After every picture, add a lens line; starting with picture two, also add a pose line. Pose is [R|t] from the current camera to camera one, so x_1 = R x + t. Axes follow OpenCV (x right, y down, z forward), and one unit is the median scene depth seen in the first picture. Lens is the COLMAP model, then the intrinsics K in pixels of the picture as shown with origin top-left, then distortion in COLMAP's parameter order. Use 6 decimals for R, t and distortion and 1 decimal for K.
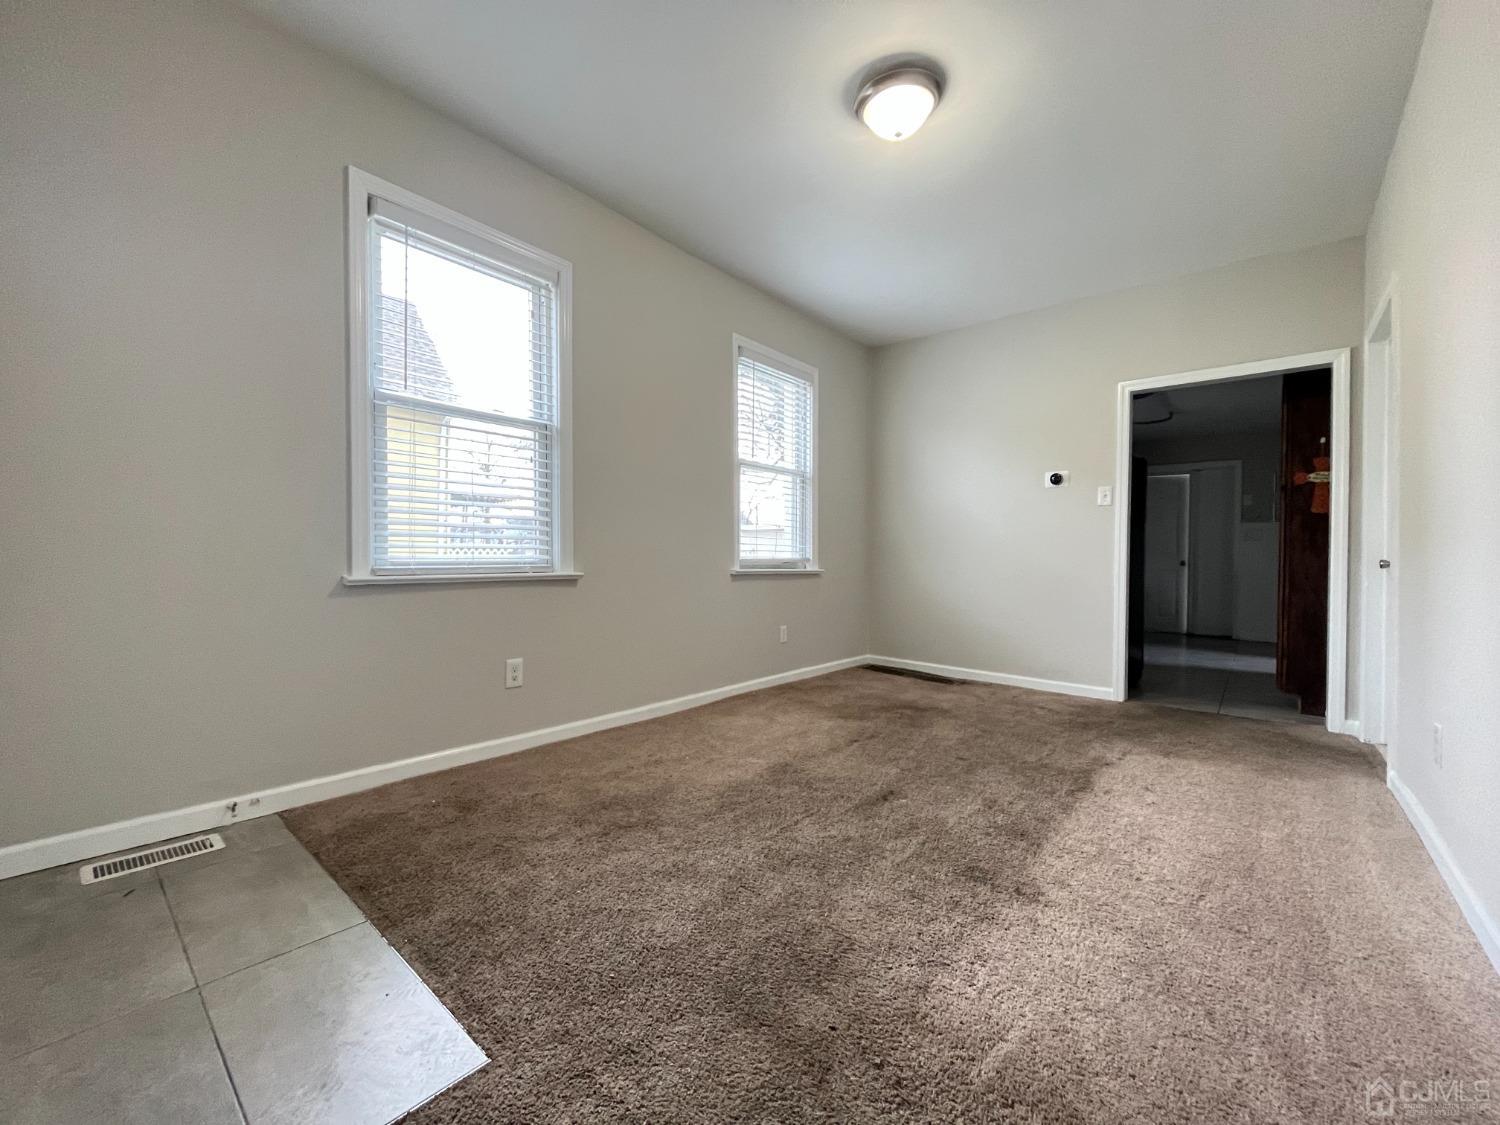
lens RADIAL K [[602.7, 0, 750.7], [0, 602.7, 562.7], [0, 0, 1]] dist [-0.003016, -0.000038]
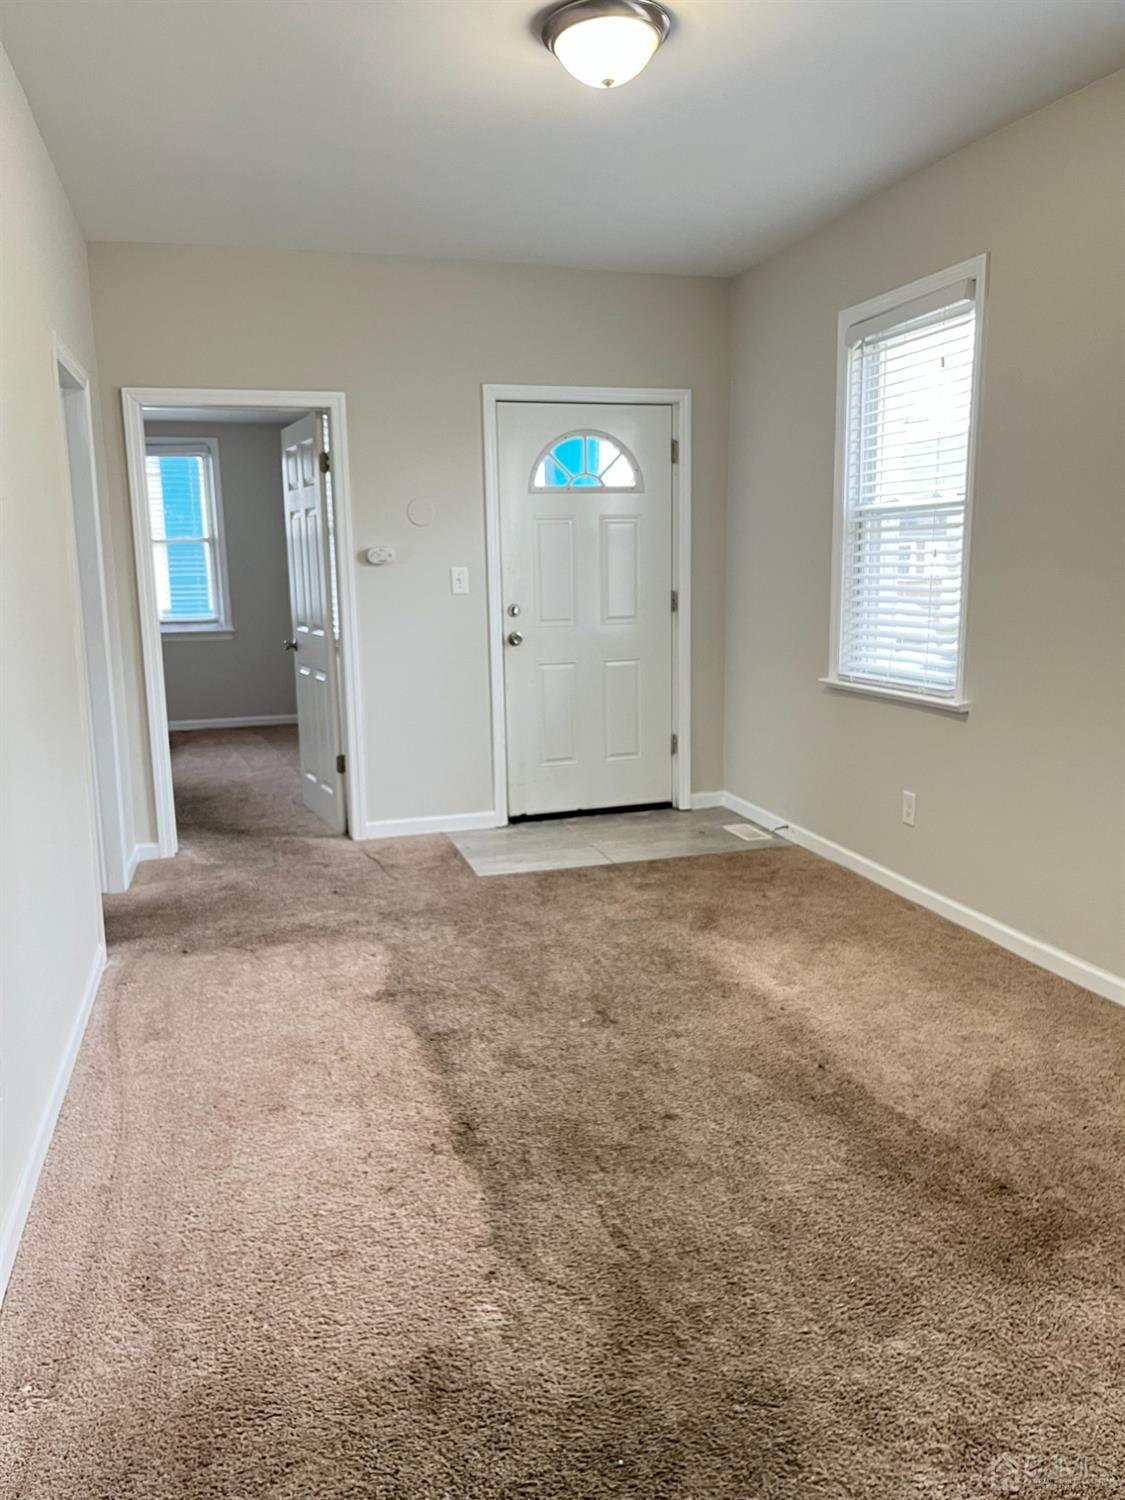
lens RADIAL K [[1127.2, 0, 568.2], [0, 1127.2, 754.5], [0, 0, 1]] dist [0.059844, -0.066770]
pose [[-0.549811, 0.145719, -0.822480, 1.459899], [0.008363, 0.985576, 0.169024, -0.209441], [0.835247, 0.086053, -0.543099, 1.776500]]
